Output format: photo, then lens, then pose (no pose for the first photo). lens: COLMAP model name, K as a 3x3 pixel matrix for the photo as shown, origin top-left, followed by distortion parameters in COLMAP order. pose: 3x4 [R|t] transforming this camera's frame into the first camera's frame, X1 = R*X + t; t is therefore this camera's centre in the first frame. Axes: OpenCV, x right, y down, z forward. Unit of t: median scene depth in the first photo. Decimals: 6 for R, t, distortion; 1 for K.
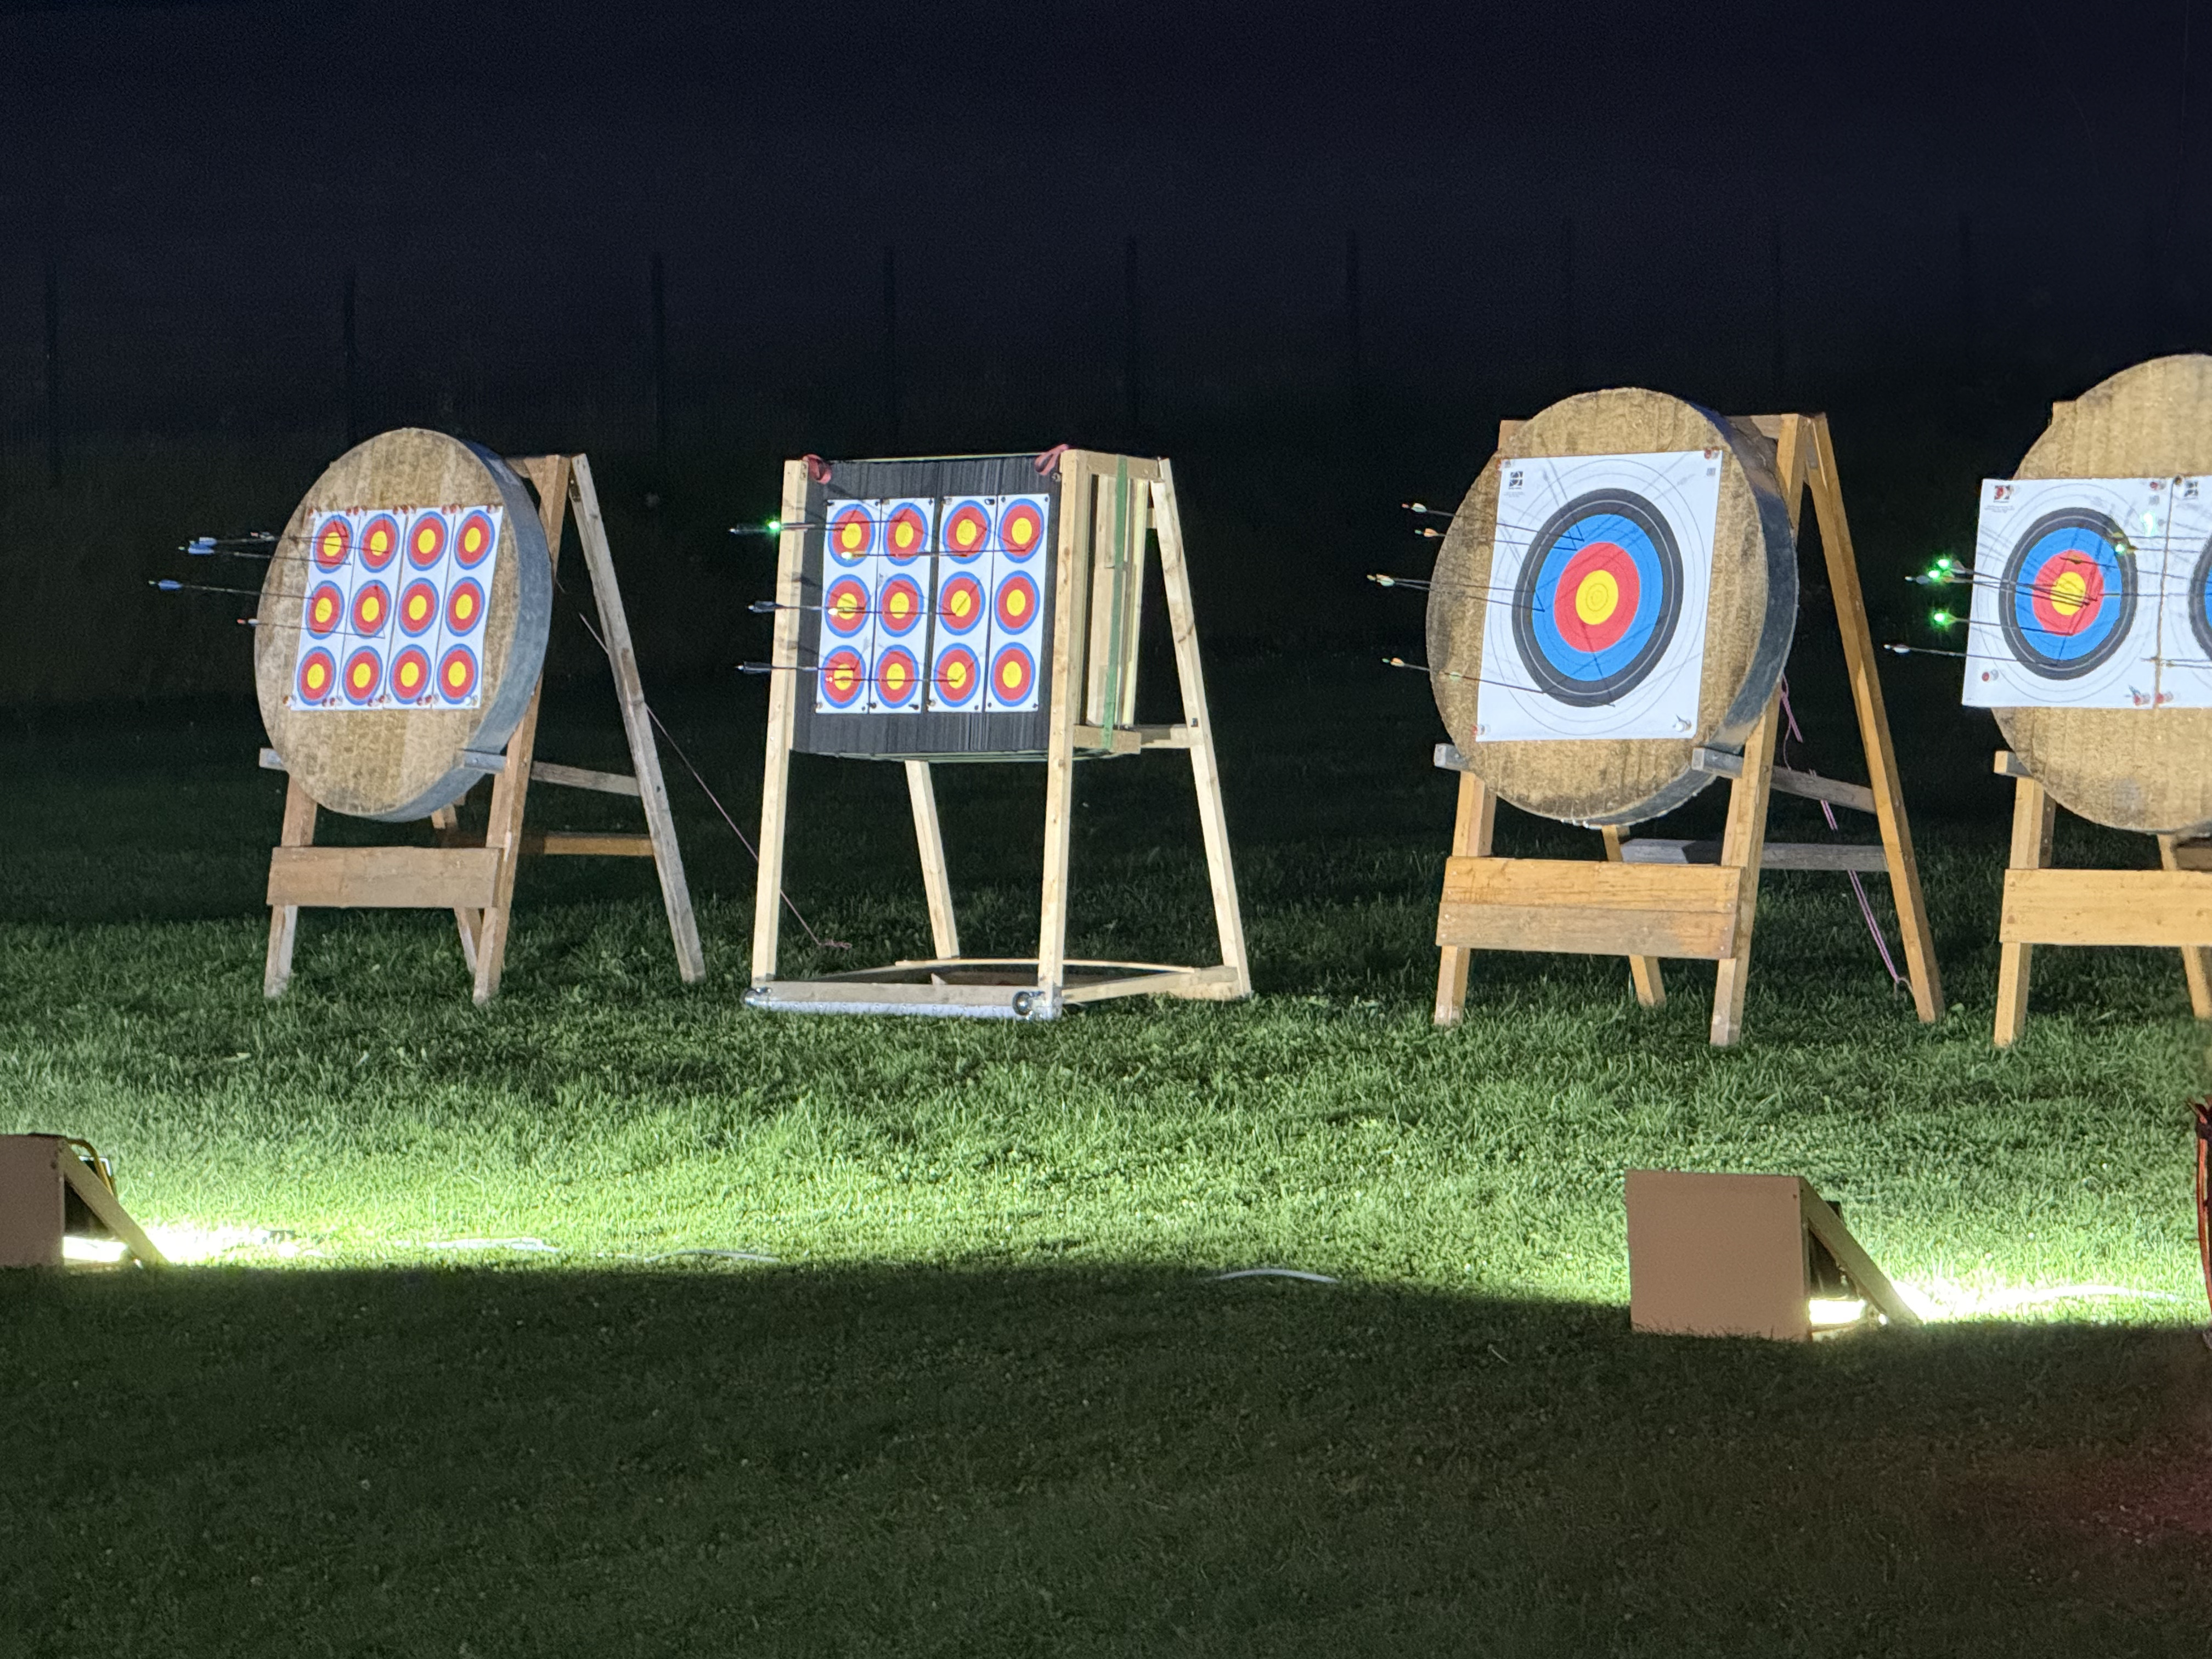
lens RADIAL K [[8644.1, 0, 1106.0], [0, 8644.1, 829.5], [0, 0, 1]] dist [0.037750, 0.721052]
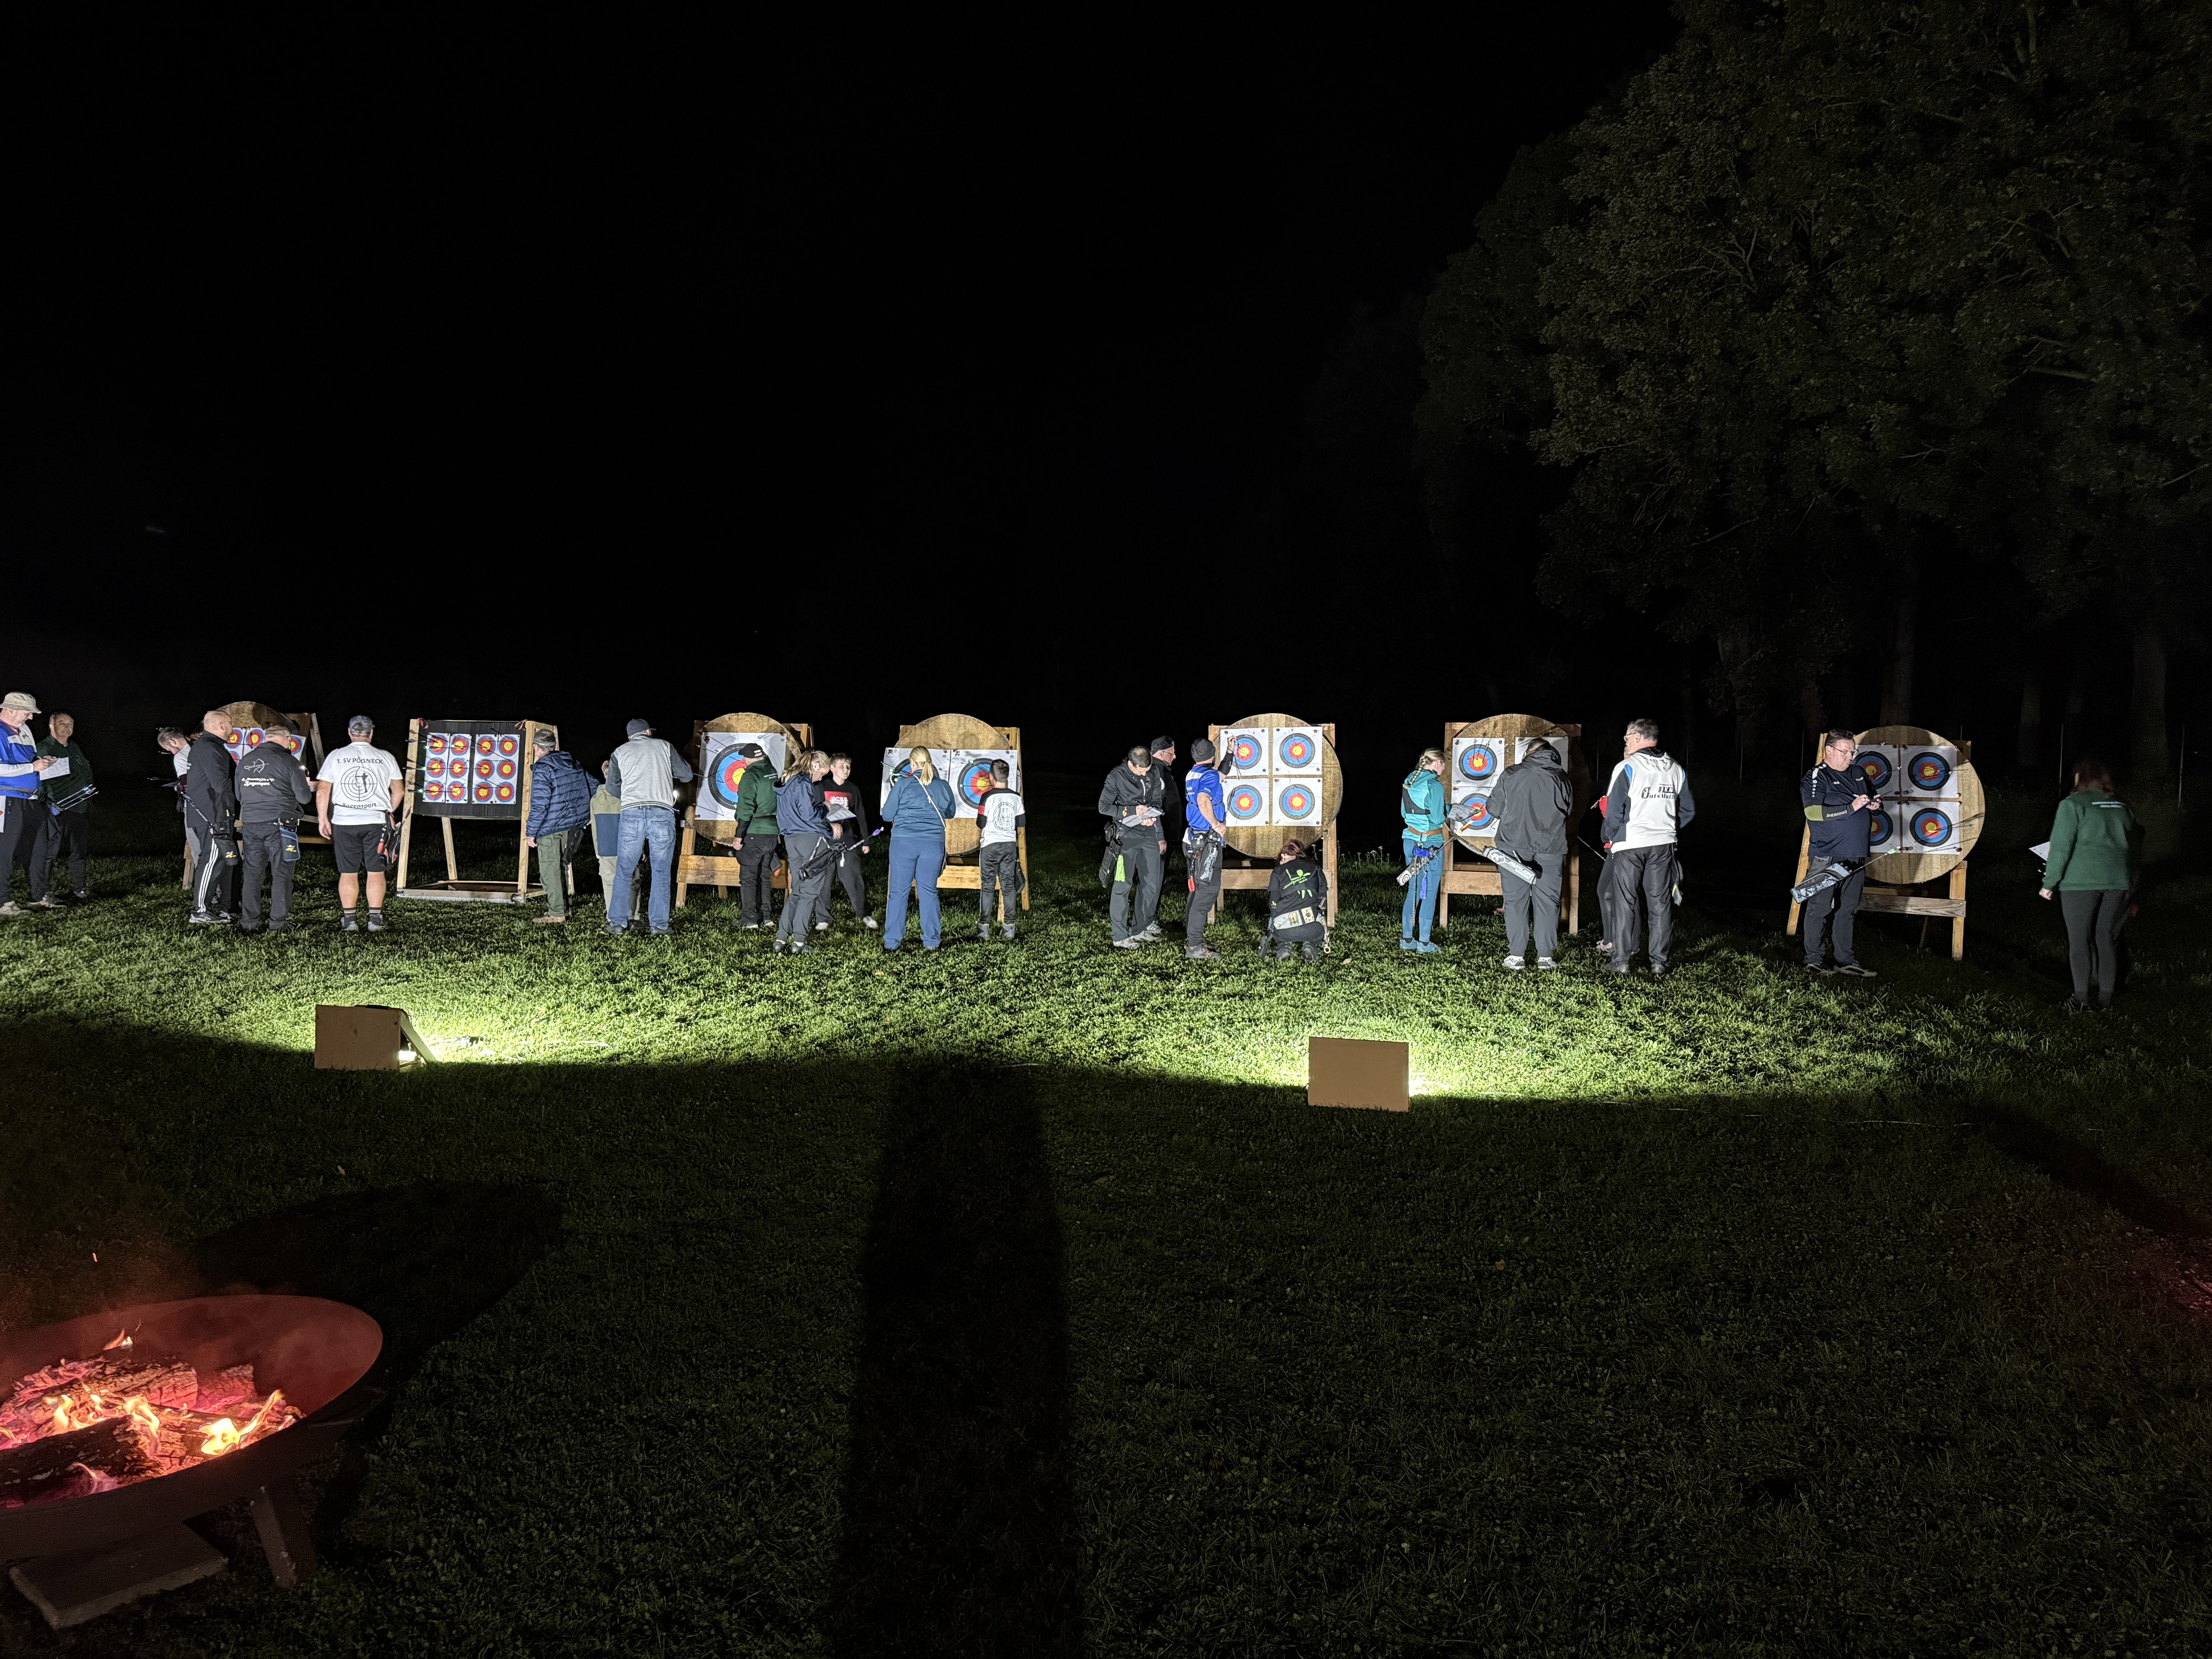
lens RADIAL K [[1531.7, 0, 1106.0], [0, 1531.7, 829.5], [0, 0, 1]] dist [0.007007, -0.001073]
pose [[0.825973, 0.018507, 0.563405, -0.150568], [-0.023752, 0.999716, 0.001982, -0.011187], [-0.563208, -0.015019, 0.826178, 0.441139]]
